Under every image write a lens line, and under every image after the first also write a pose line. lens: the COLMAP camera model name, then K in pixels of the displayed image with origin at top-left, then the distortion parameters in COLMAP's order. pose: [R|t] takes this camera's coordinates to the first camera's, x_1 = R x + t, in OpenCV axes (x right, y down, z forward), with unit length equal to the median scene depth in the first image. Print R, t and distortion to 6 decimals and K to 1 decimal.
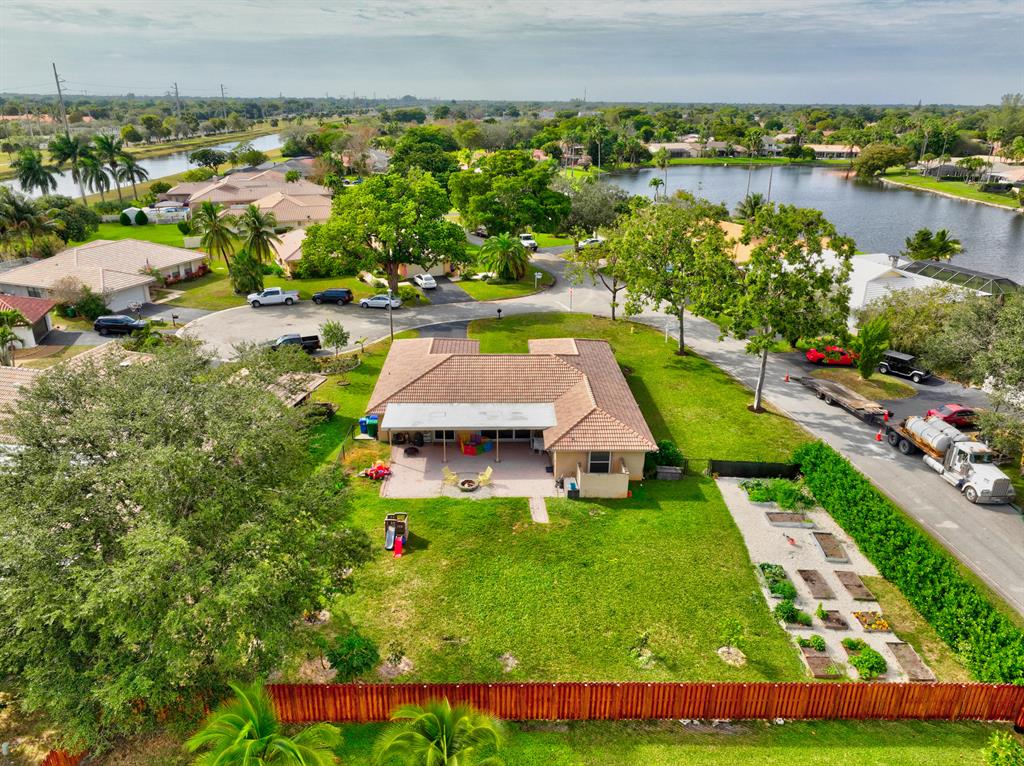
lens RADIAL K [[719.8, 0, 510.5], [0, 719.8, 384.5], [0, 0, 1]] dist [-0.007755, 0.019550]
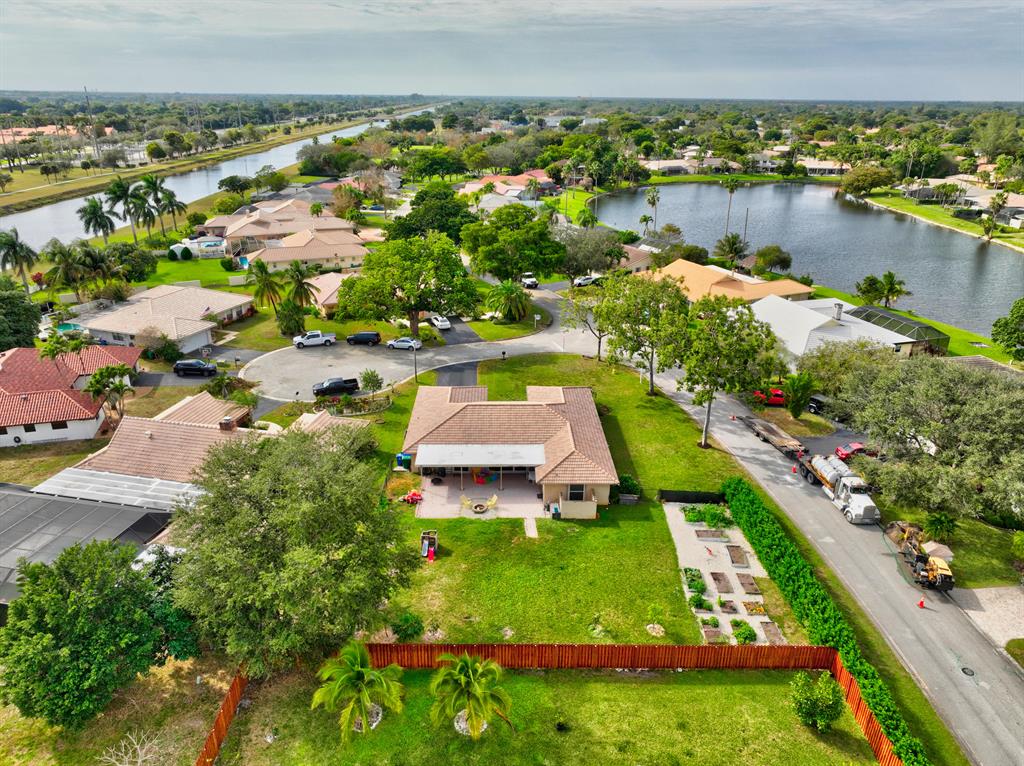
lens RADIAL K [[719.8, 0, 510.0], [0, 719.8, 383.3], [0, 0, 1]] dist [-0.007755, 0.019550]
pose [[0.999956, 0.002376, -0.009053, 0.009910], [-0.002337, 0.999988, 0.004277, -0.096194], [0.009063, -0.004255, 0.999950, -0.336263]]
